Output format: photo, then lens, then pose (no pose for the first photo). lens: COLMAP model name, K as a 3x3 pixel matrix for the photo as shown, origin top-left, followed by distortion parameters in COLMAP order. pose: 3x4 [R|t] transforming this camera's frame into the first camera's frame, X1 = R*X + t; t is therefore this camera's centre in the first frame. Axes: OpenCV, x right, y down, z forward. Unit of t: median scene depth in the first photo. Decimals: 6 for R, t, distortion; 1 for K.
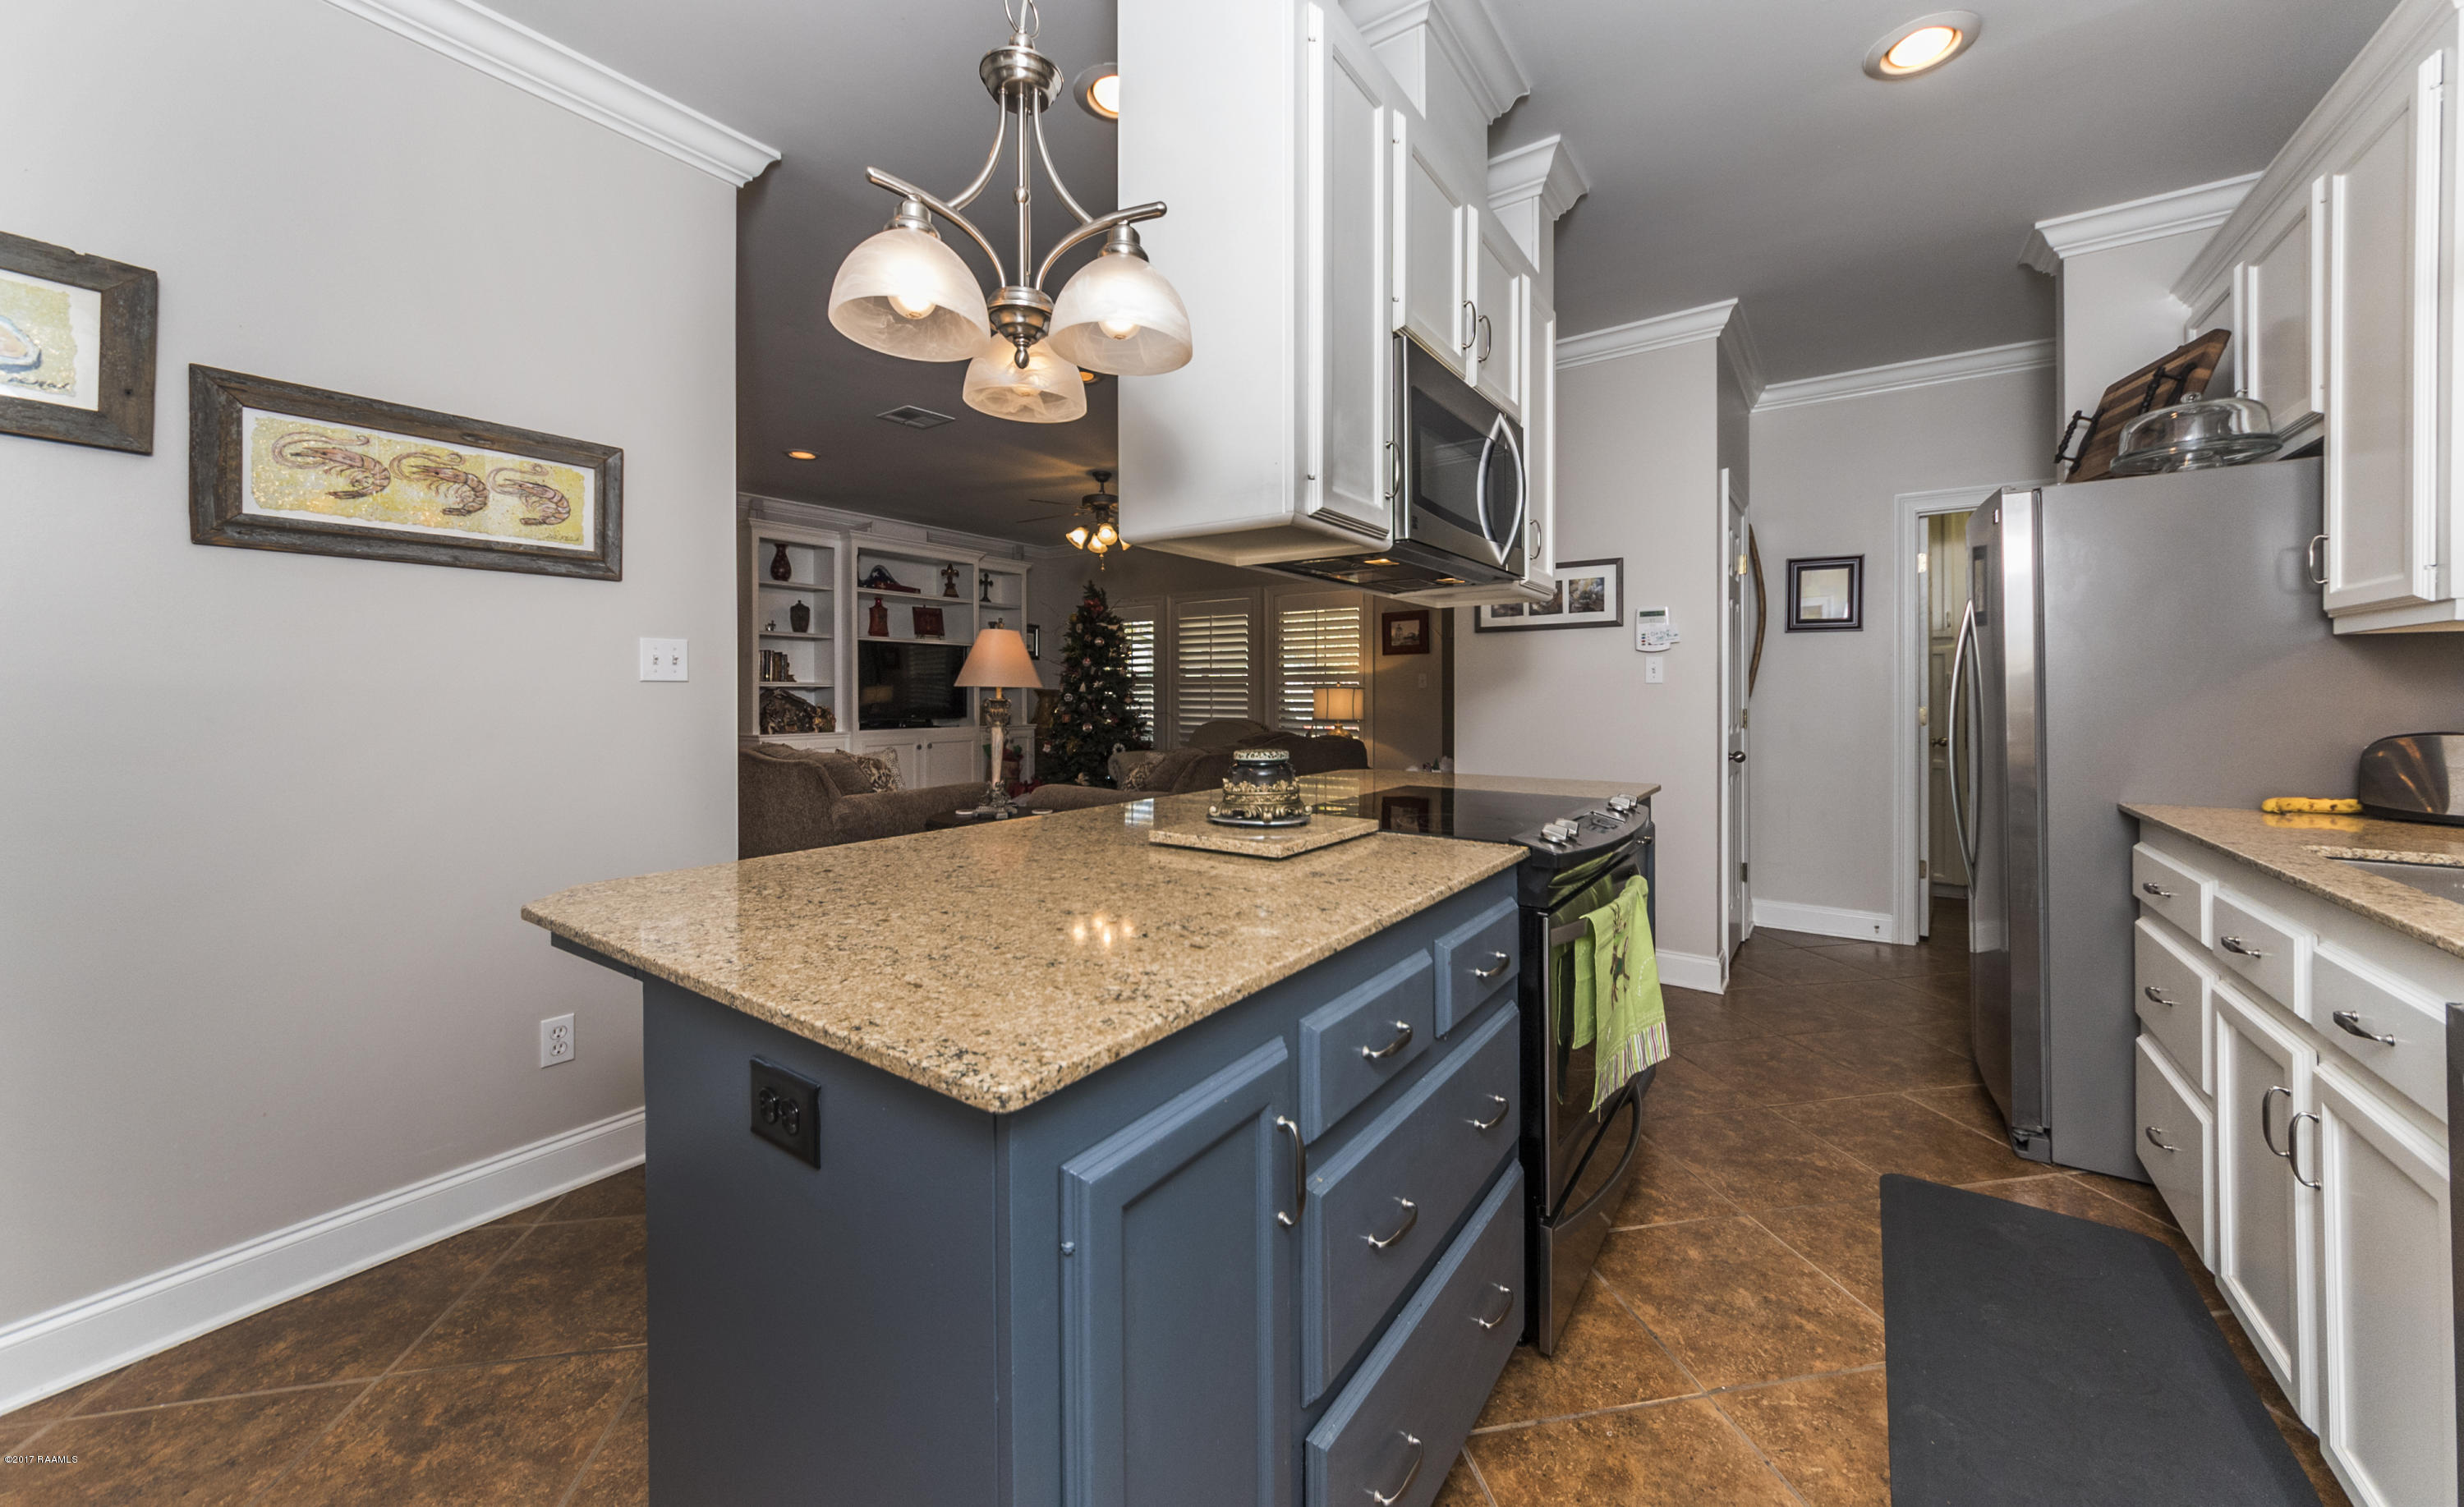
lens RADIAL K [[892.0, 0, 1228.5], [0, 892.0, 694.8], [0, 0, 1]] dist [0.000622, 0.000151]
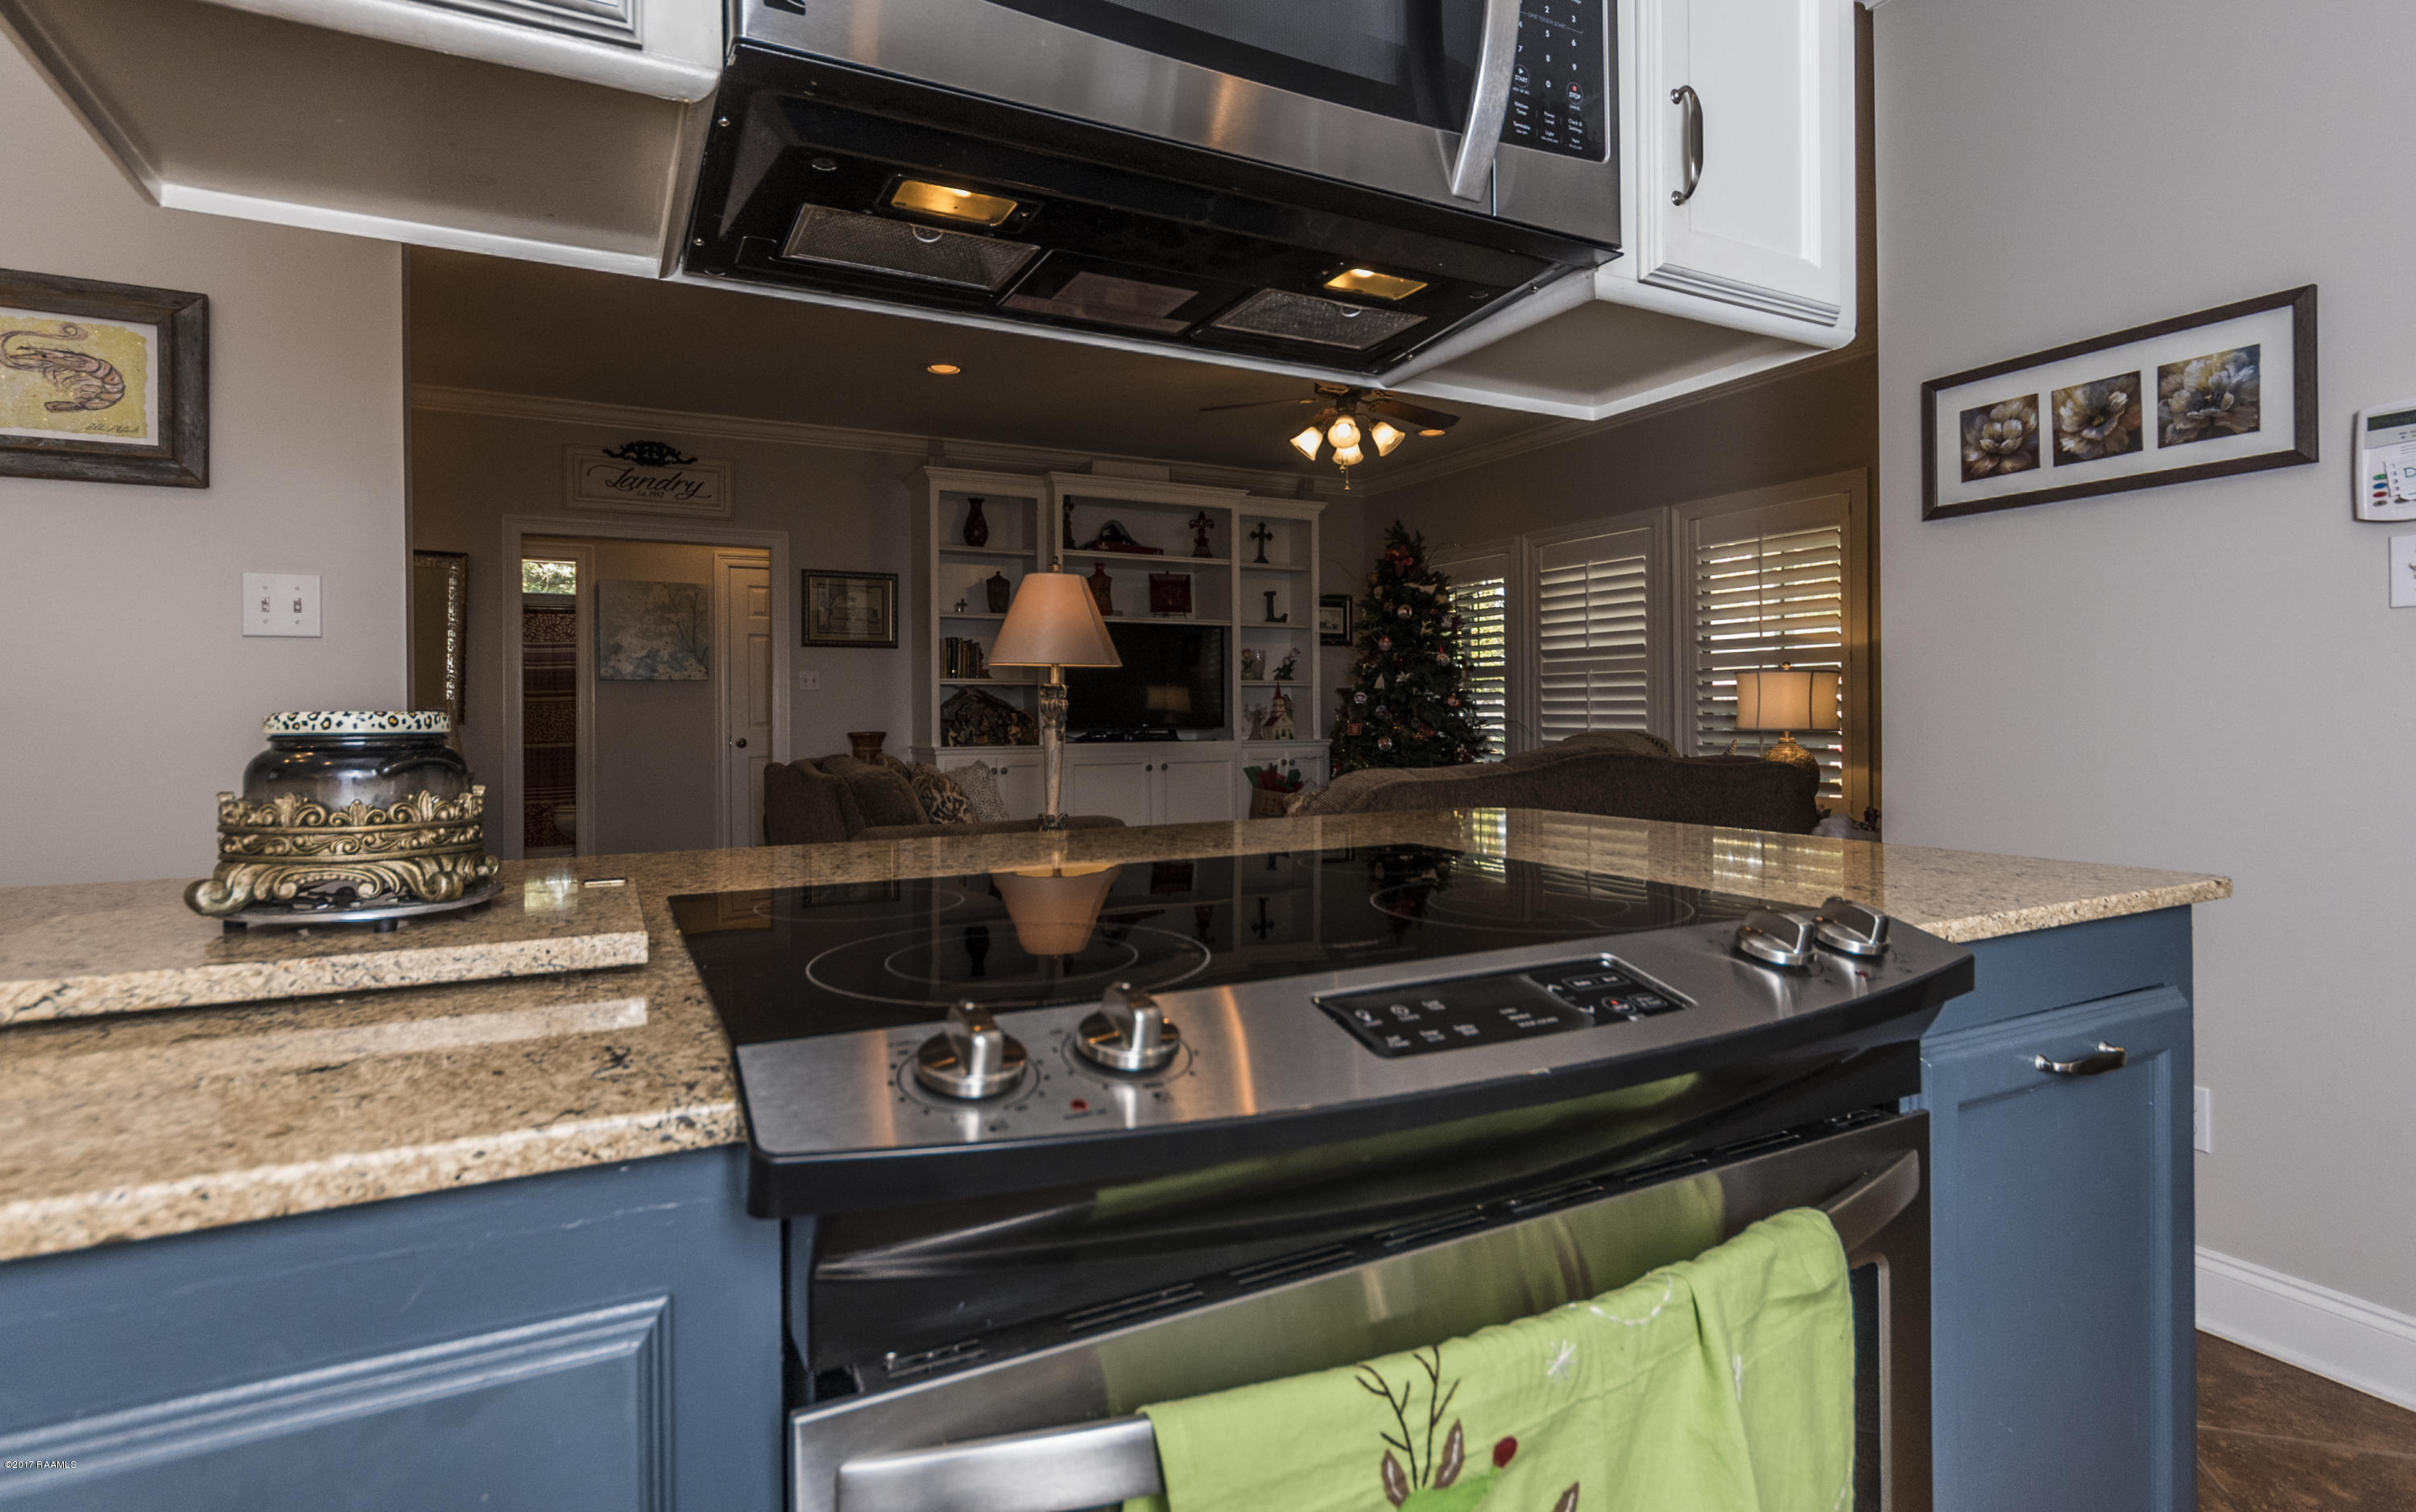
lens RADIAL K [[1189.0, 0, 1207.0], [0, 1189.0, 717.0], [0, 0, 1]] dist [-0.009330, -0.000193]
pose [[0.890486, -0.003510, -0.454998, 0.140811], [0.005215, 0.999983, 0.002493, 0.016855], [0.454982, -0.004593, 0.890489, 0.187070]]
